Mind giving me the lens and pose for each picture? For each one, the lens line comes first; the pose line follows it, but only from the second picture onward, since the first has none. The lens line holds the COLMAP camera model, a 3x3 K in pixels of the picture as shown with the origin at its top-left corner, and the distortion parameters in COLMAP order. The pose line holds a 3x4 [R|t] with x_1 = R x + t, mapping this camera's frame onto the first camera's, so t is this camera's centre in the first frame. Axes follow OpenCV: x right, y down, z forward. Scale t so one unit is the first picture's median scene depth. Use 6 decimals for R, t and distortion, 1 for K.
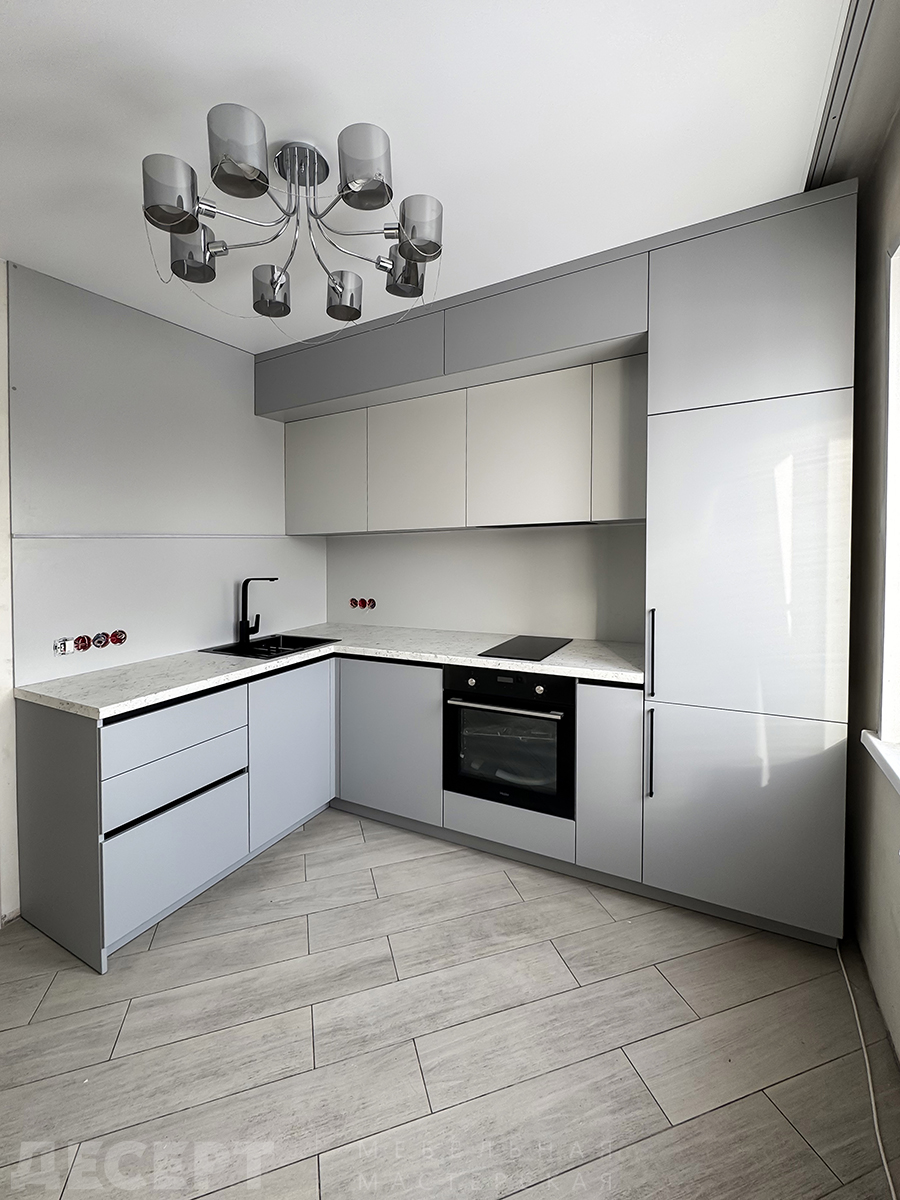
lens RADIAL K [[511.8, 0, 482.5], [0, 511.8, 550.3], [0, 0, 1]] dist [-0.002192, -0.000274]
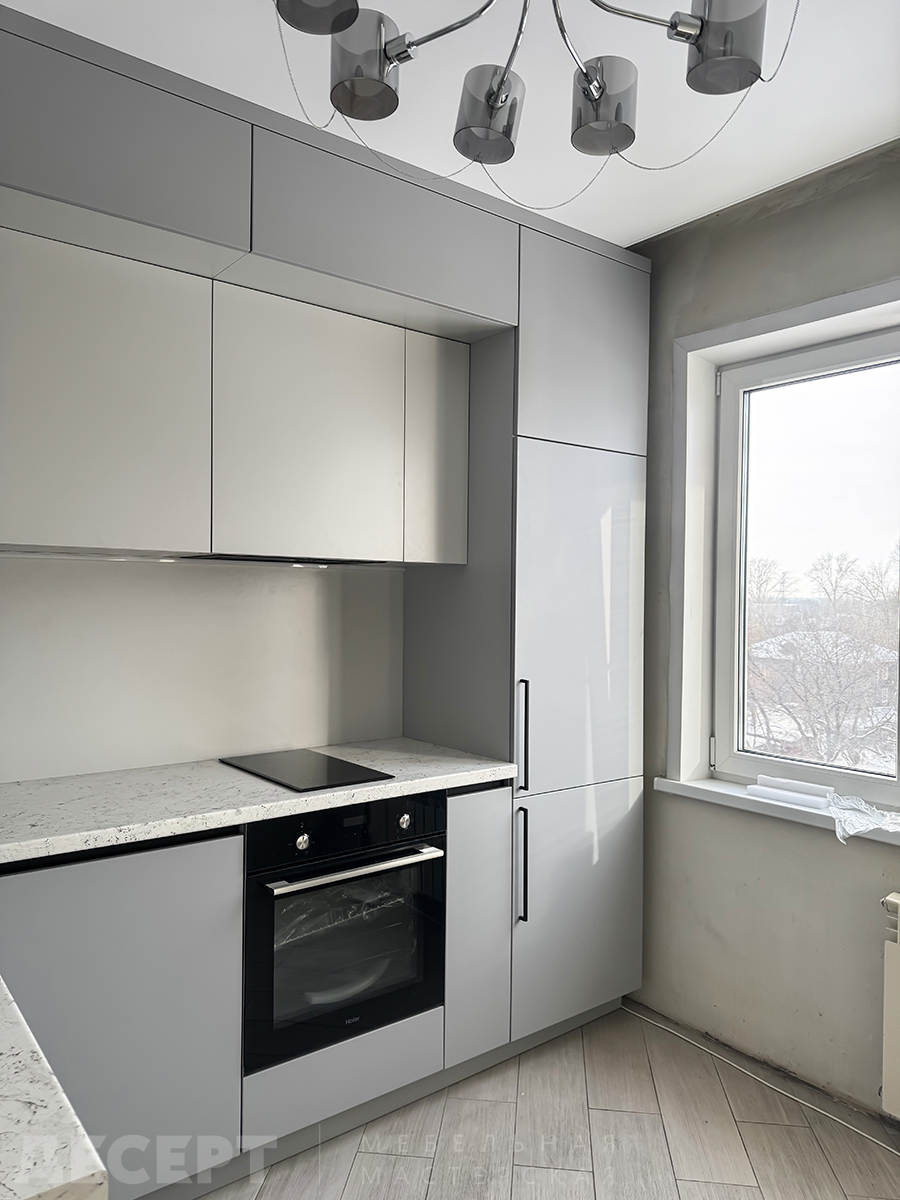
lens RADIAL K [[864.9, 0, 442.8], [0, 864.9, 601.3], [0, 0, 1]] dist [0.026039, -0.032477]
pose [[0.407169, 0.026276, 0.912975, -0.934009], [-0.004480, 0.999632, -0.026772, 0.030040], [-0.913342, 0.006811, 0.407137, 0.563210]]
